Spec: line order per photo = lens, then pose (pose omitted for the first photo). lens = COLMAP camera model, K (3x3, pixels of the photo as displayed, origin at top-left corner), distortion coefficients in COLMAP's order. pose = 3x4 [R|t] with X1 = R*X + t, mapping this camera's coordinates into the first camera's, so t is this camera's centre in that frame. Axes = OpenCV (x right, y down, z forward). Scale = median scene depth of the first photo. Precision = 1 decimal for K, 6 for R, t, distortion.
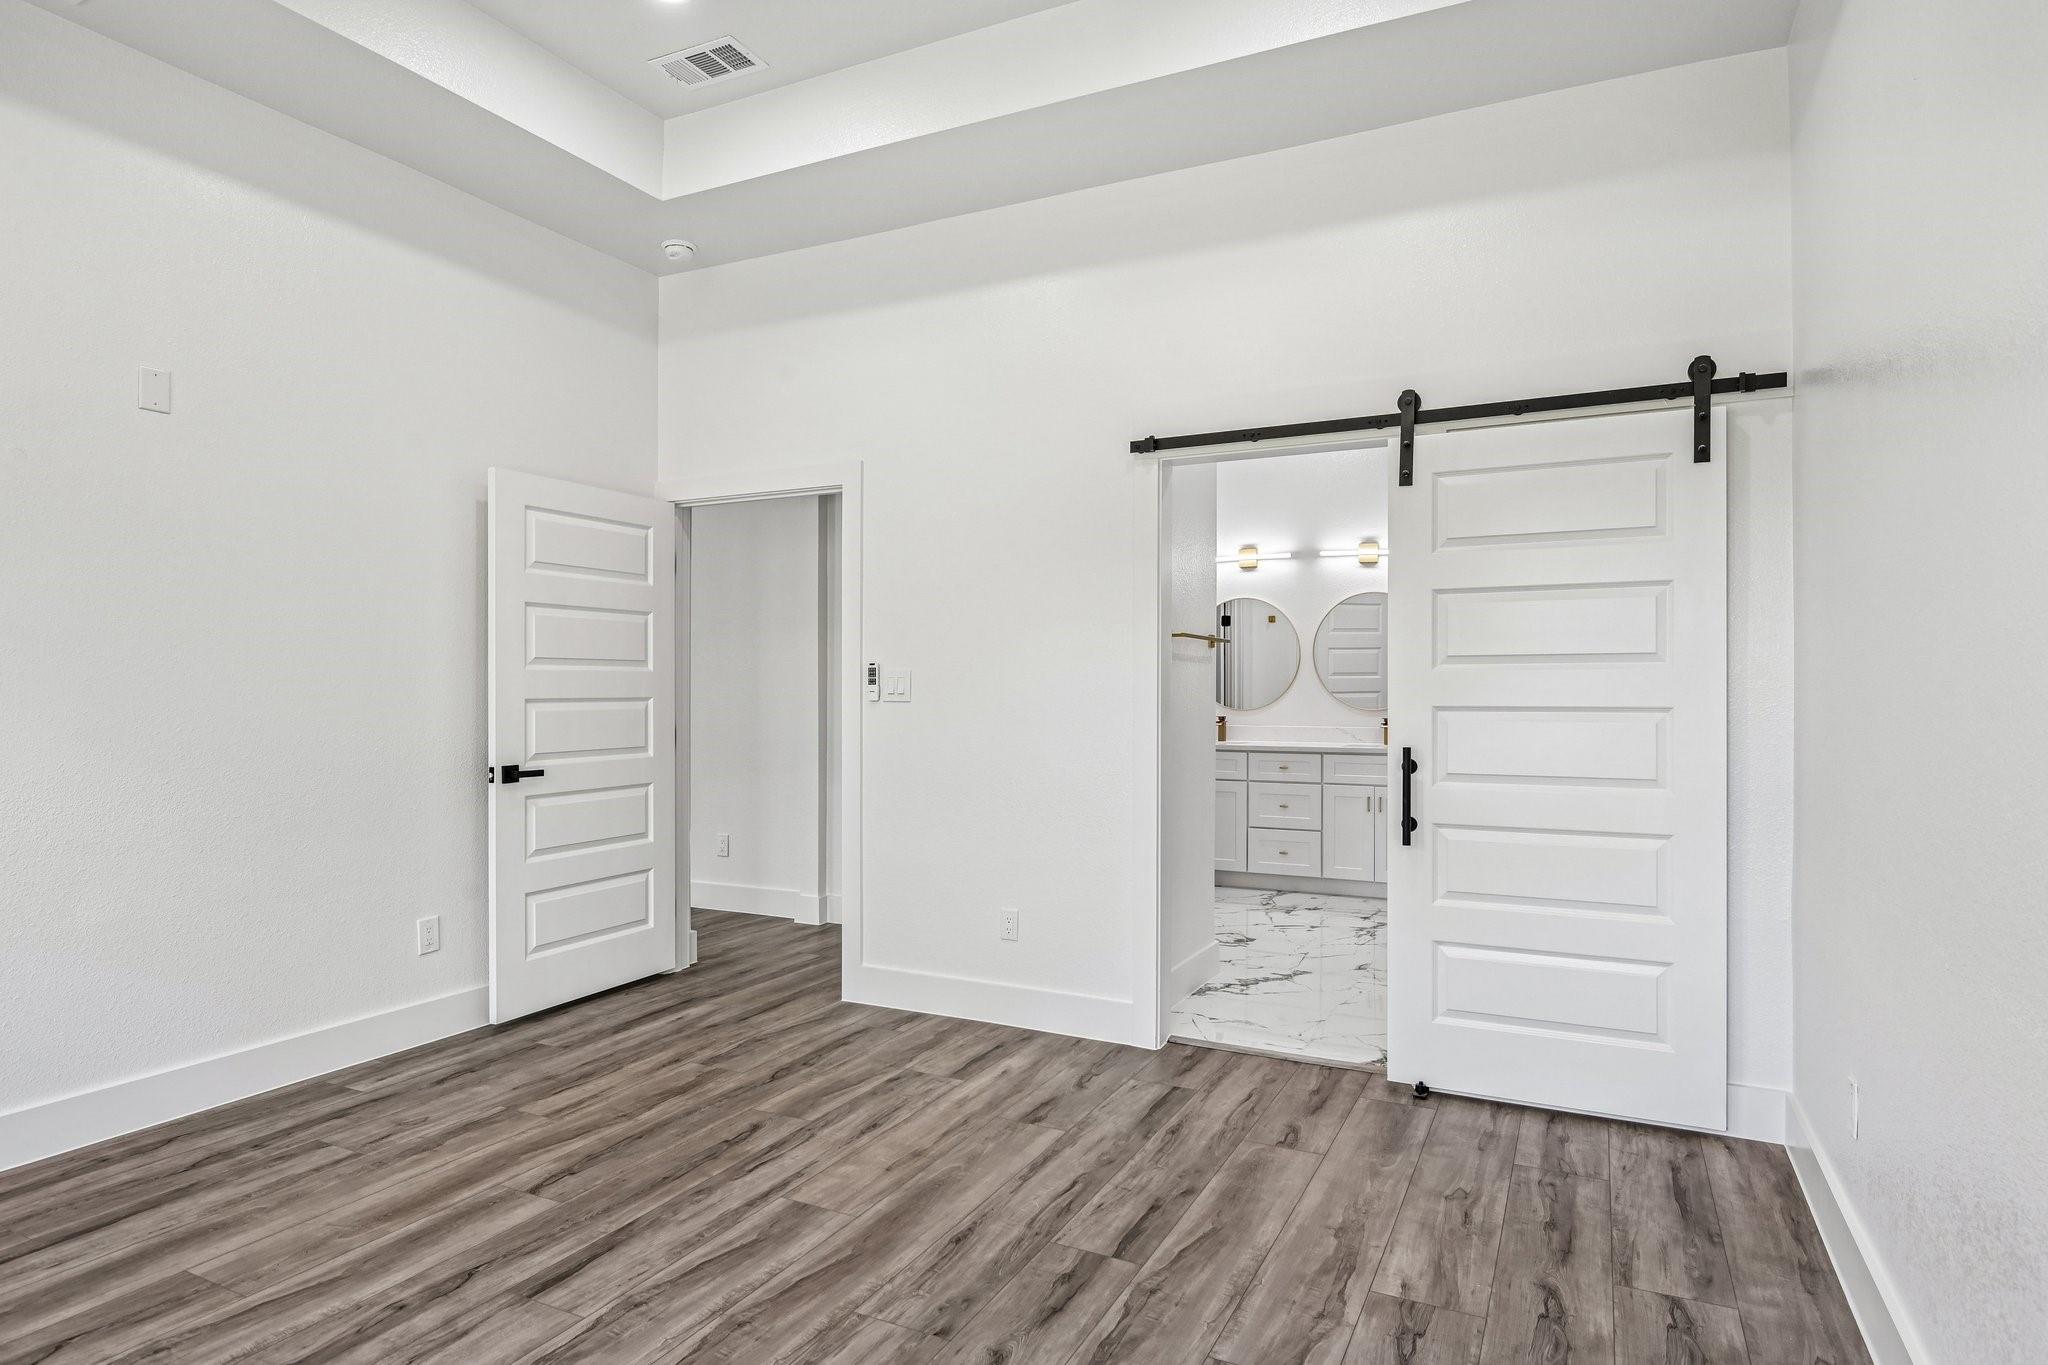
lens RADIAL K [[1135.1, 0, 1011.8], [0, 1135.1, 678.8], [0, 0, 1]] dist [-0.001902, -0.000049]
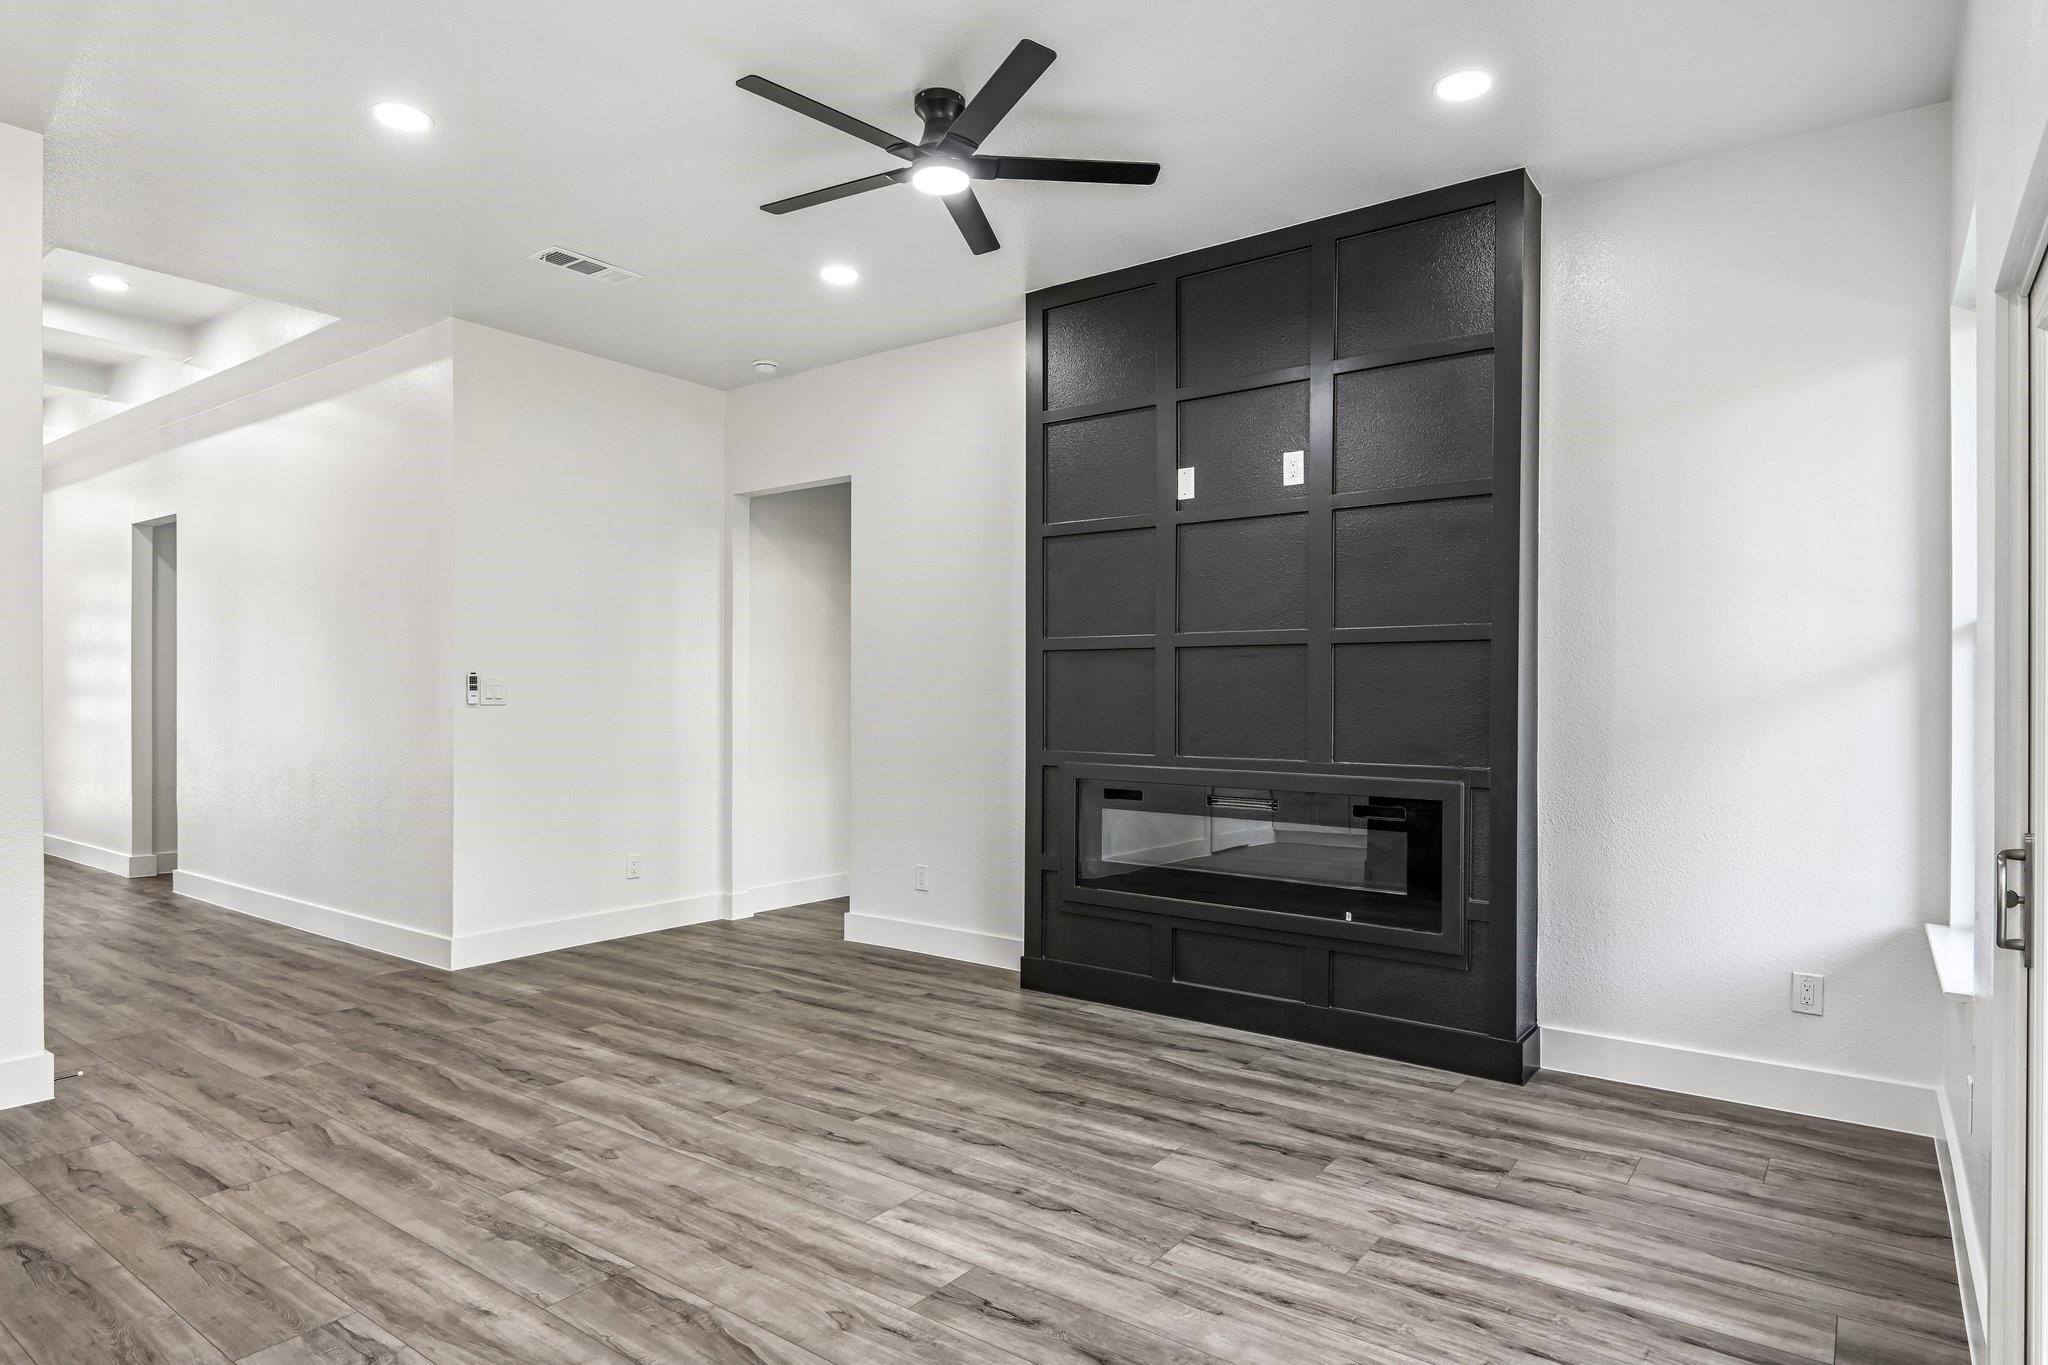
lens RADIAL K [[1135.1, 0, 981.9], [0, 1135.1, 716.3], [0, 0, 1]] dist [-0.001902, -0.000049]
pose [[0.154841, -0.020916, 0.987718, -0.602988], [-0.014235, 0.999625, 0.023399, -0.001825], [-0.987837, -0.017683, 0.154485, 0.113401]]
